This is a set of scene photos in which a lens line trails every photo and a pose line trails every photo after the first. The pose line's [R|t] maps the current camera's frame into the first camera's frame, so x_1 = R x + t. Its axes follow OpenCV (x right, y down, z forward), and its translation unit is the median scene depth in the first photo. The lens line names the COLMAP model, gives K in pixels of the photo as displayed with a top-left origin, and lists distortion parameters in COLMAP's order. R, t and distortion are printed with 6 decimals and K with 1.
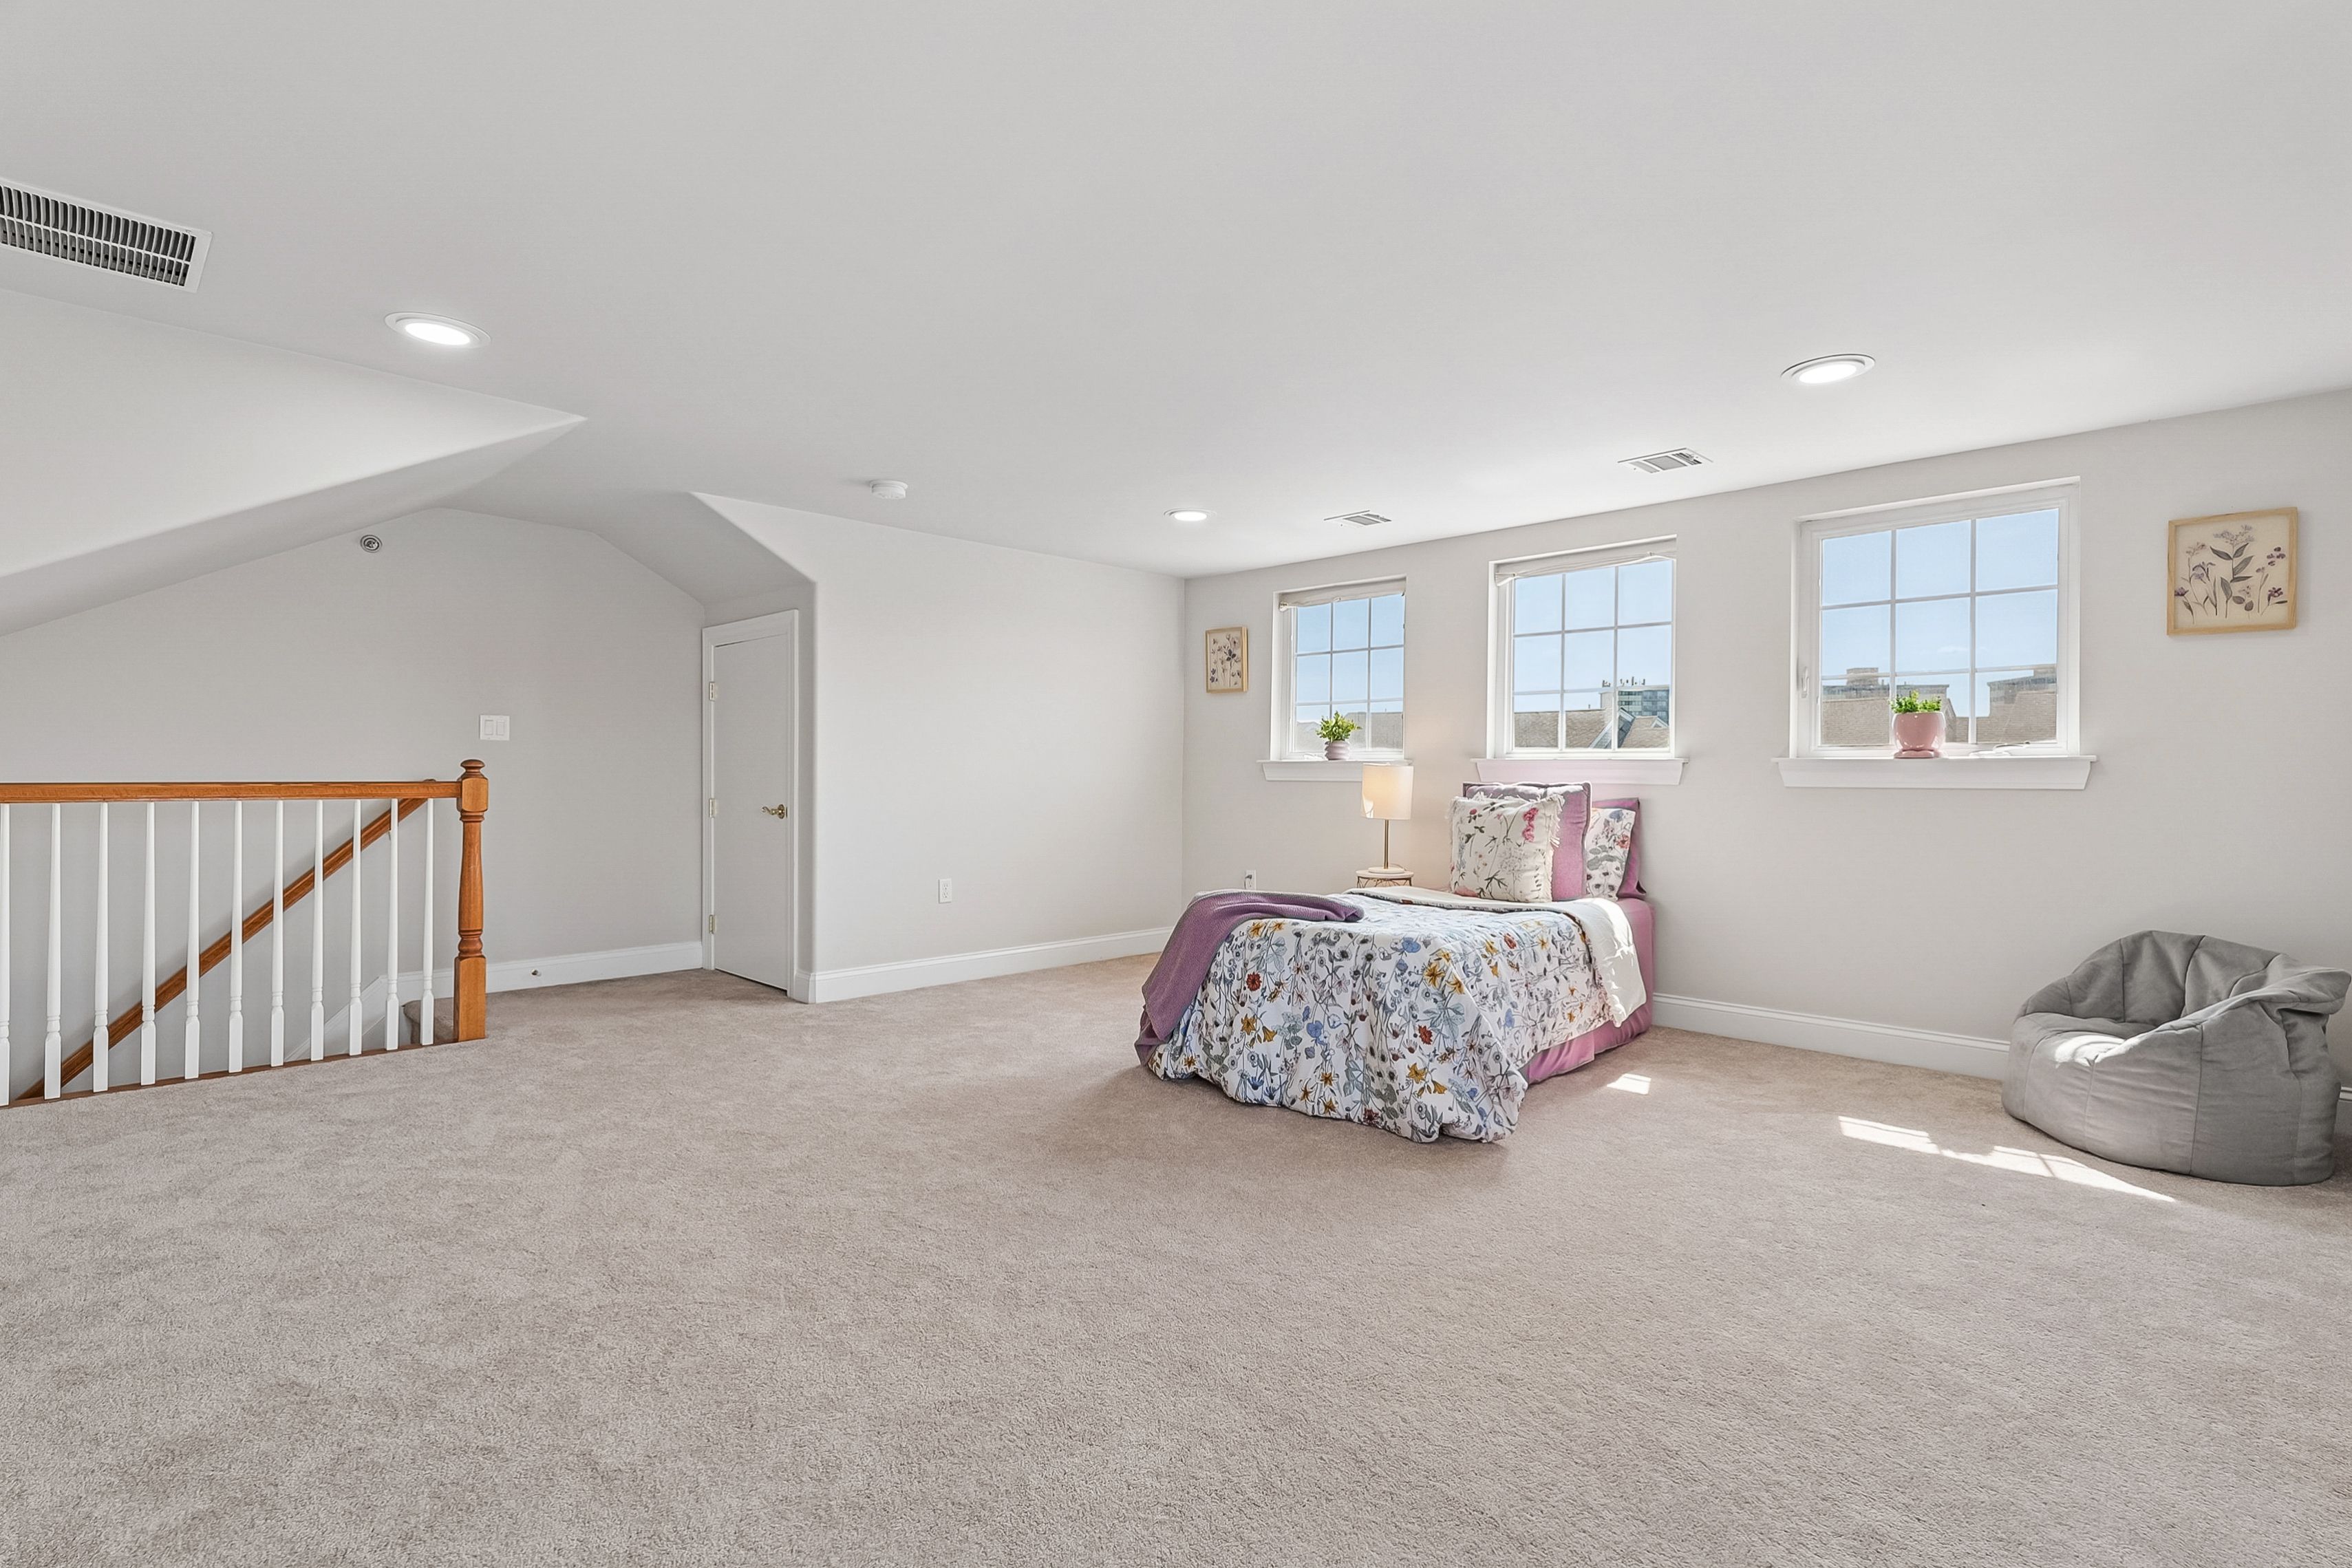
lens RADIAL K [[1123.7, 0, 1175.6], [0, 1123.7, 777.3], [0, 0, 1]] dist [0.004050, 0.000381]
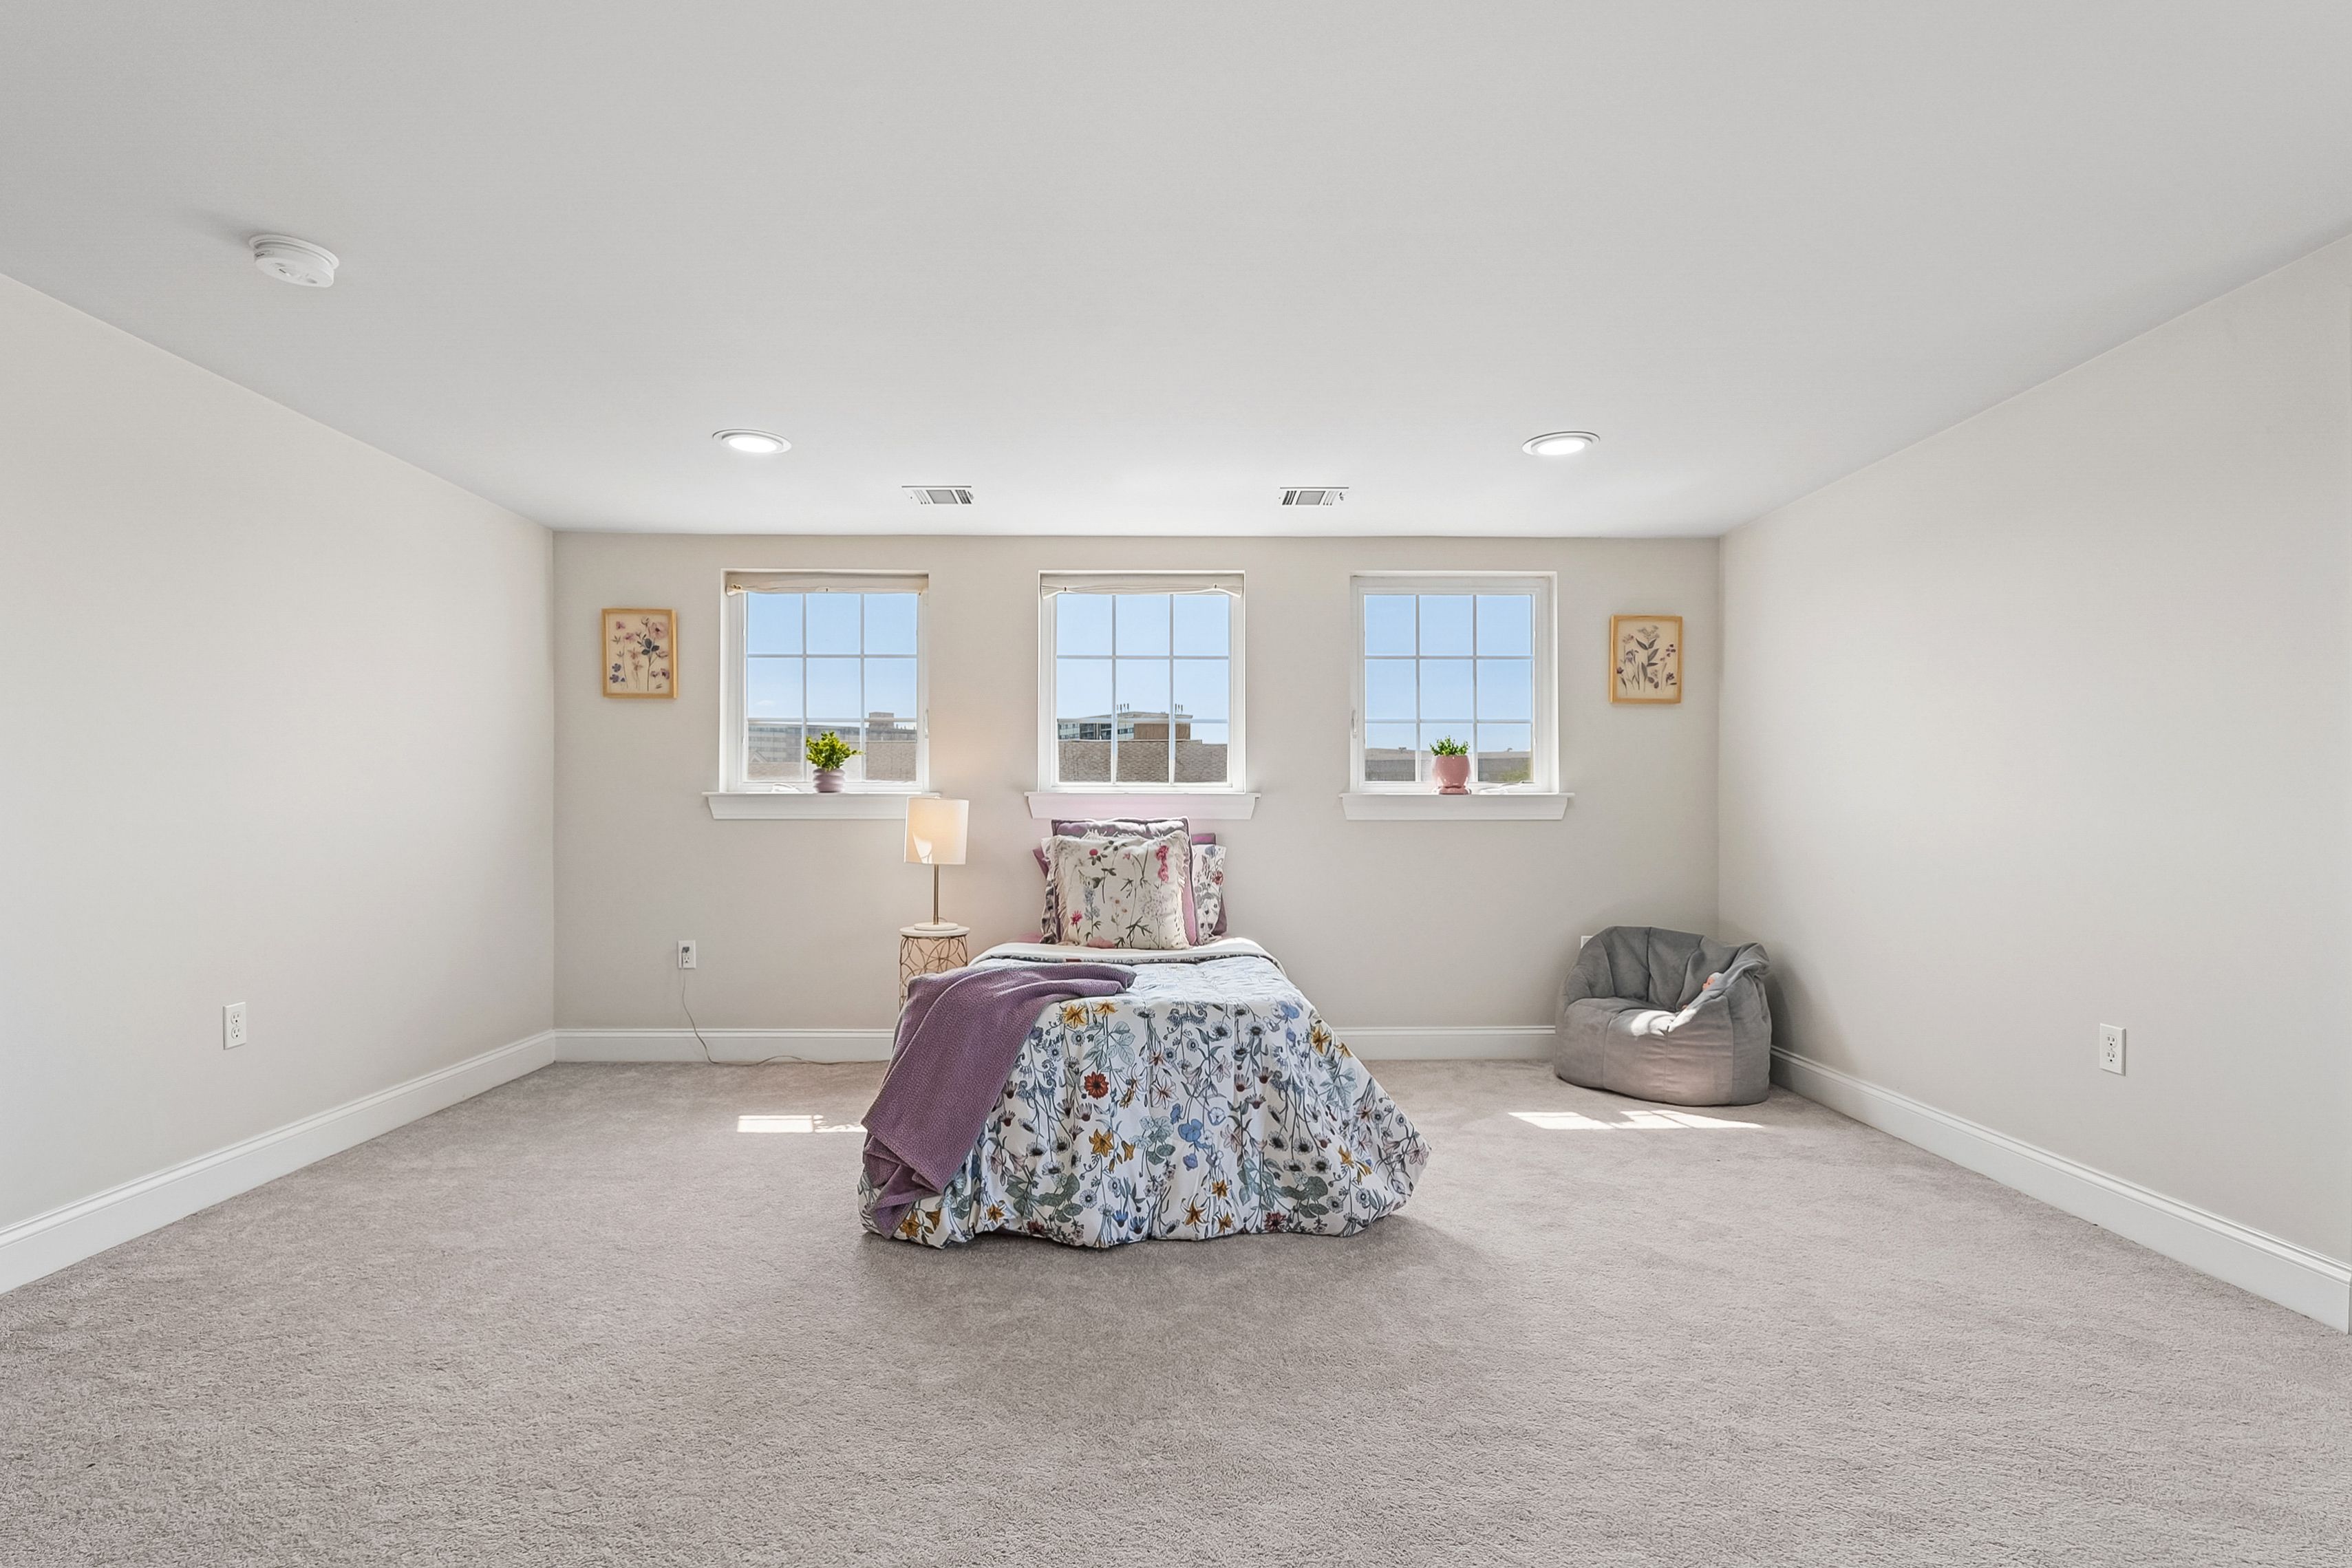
lens RADIAL K [[1150.0, 0, 1164.1], [0, 1150.0, 829.1], [0, 0, 1]] dist [0.003719, -0.000628]
pose [[0.697739, -0.016047, 0.716173, -0.427517], [0.005832, 0.999843, 0.016721, -0.002762], [-0.716329, -0.007490, 0.697723, 0.408134]]
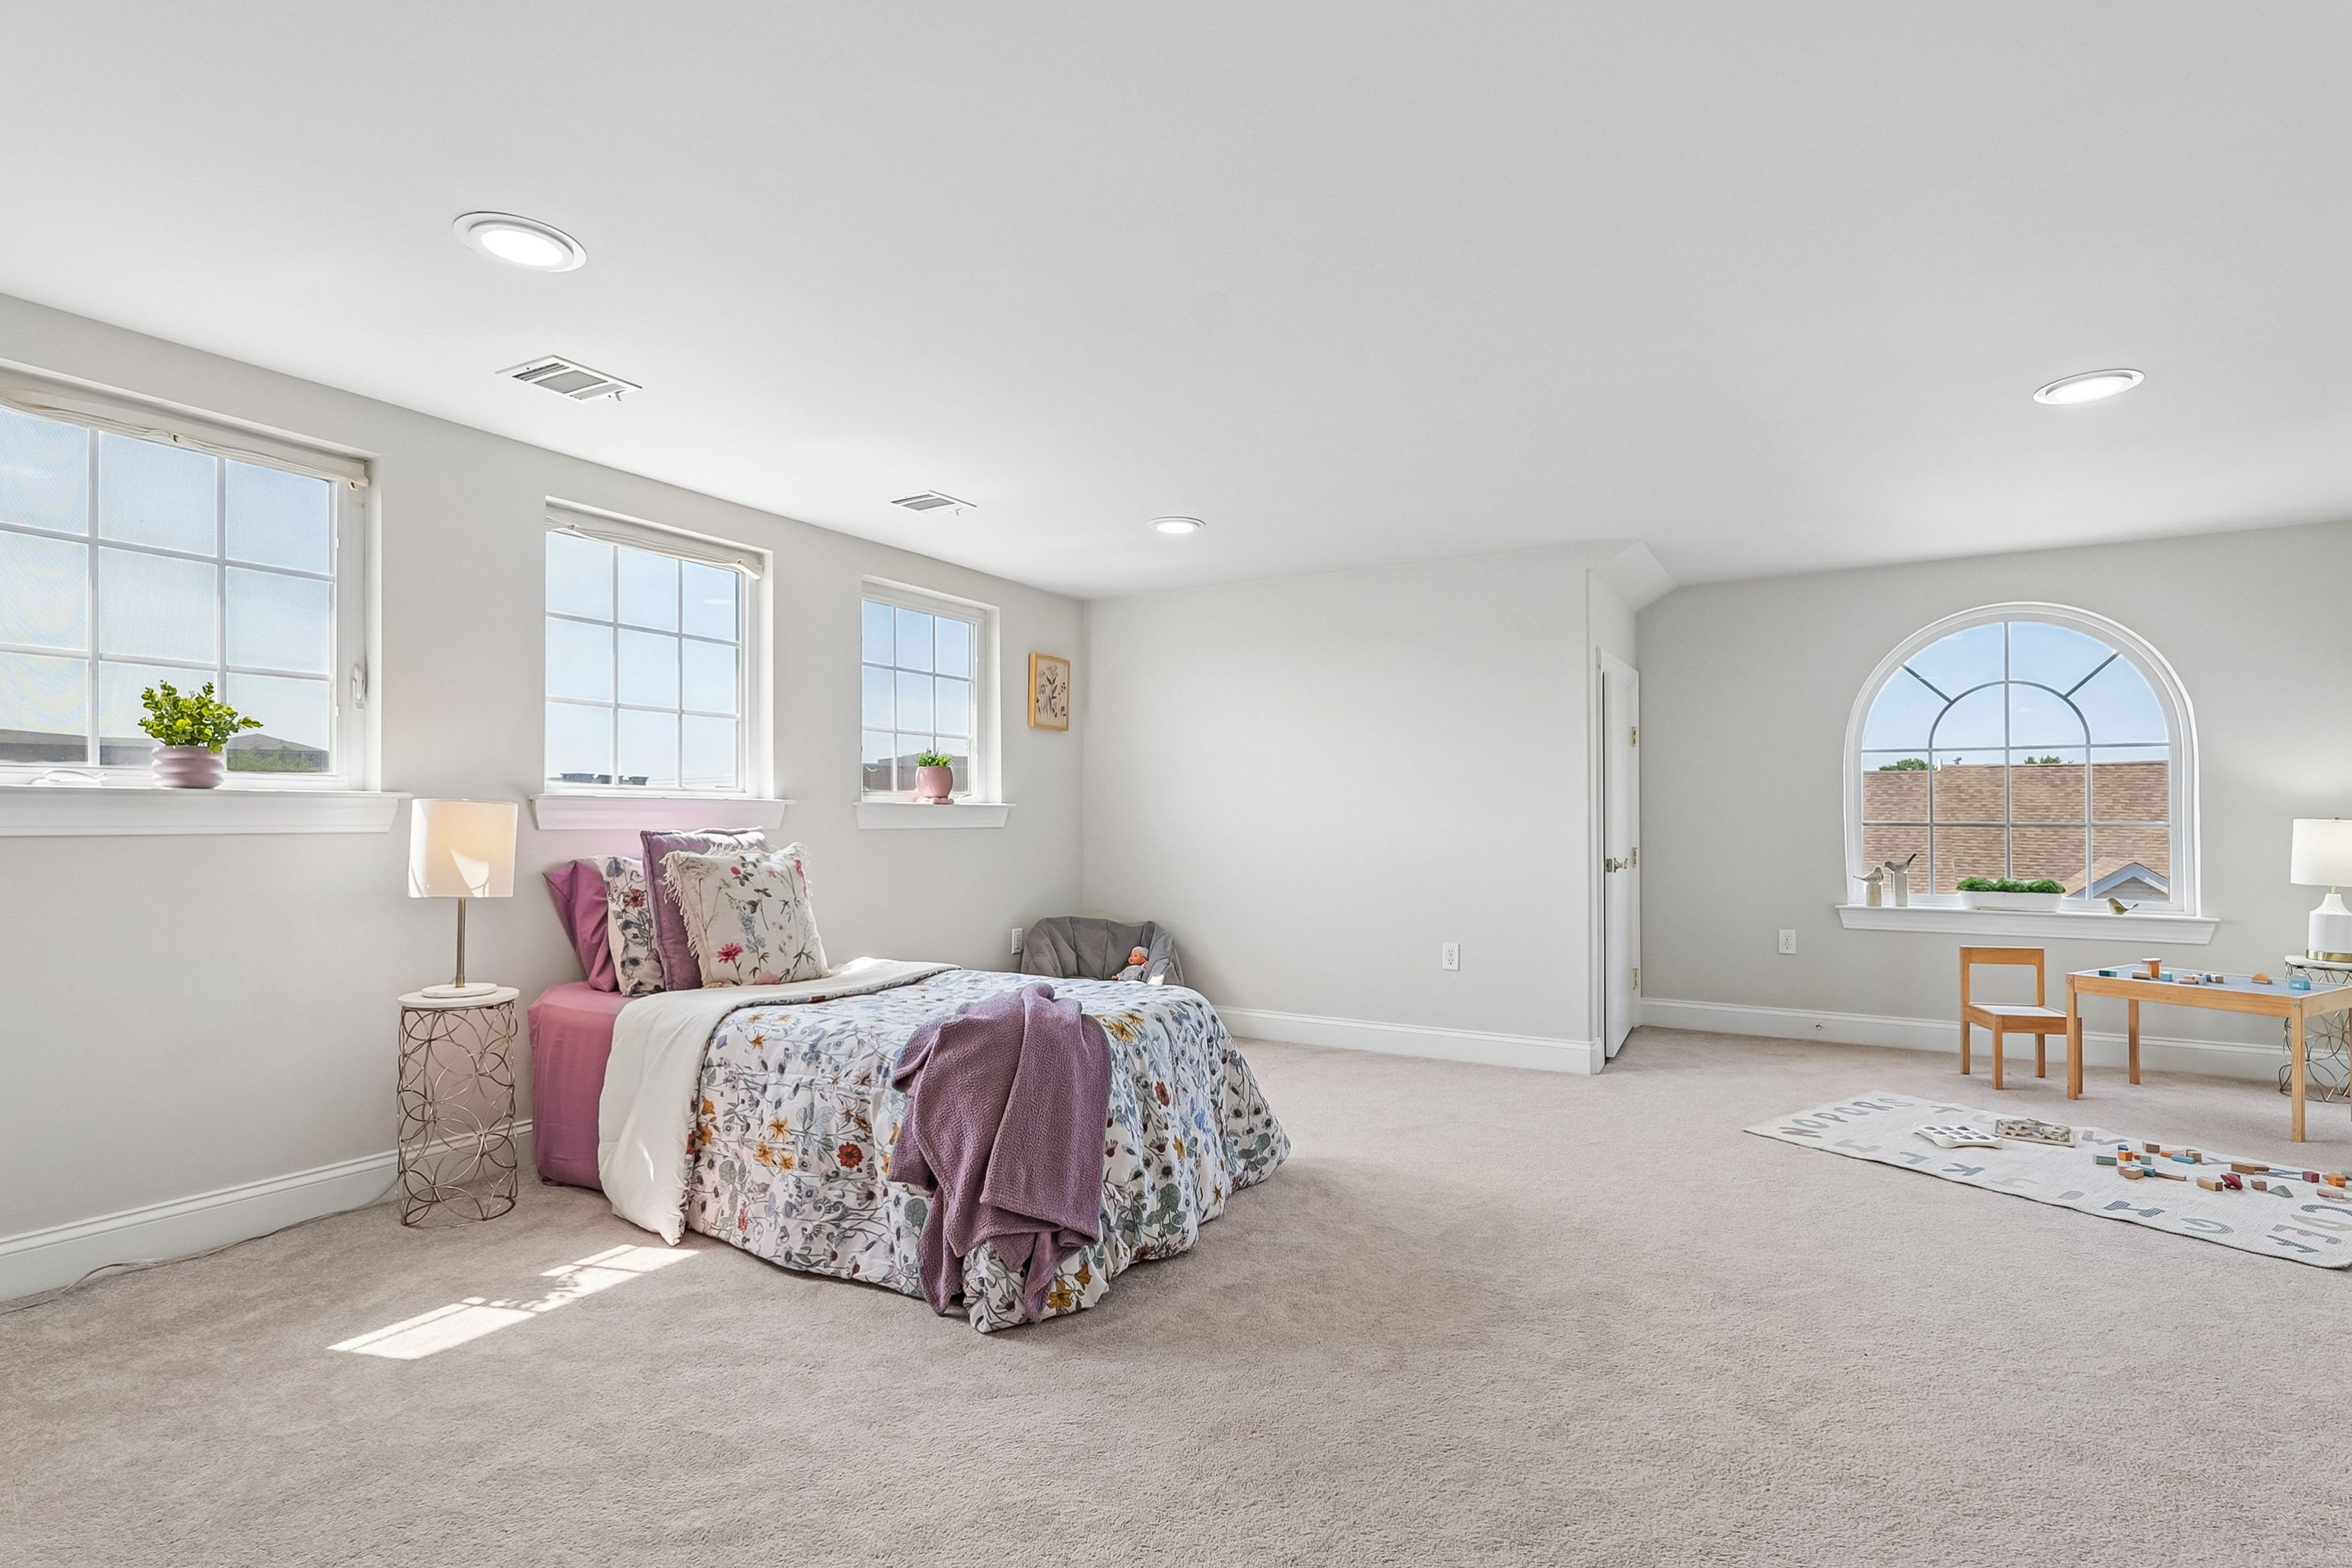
lens RADIAL K [[1150.0, 0, 1193.1], [0, 1150.0, 808.5], [0, 0, 1]] dist [0.003719, -0.000628]
pose [[-0.260537, 0.001874, 0.965462, -0.658289], [-0.000850, 0.999997, -0.002170, -0.009897], [-0.965464, -0.001386, -0.260534, 1.127140]]
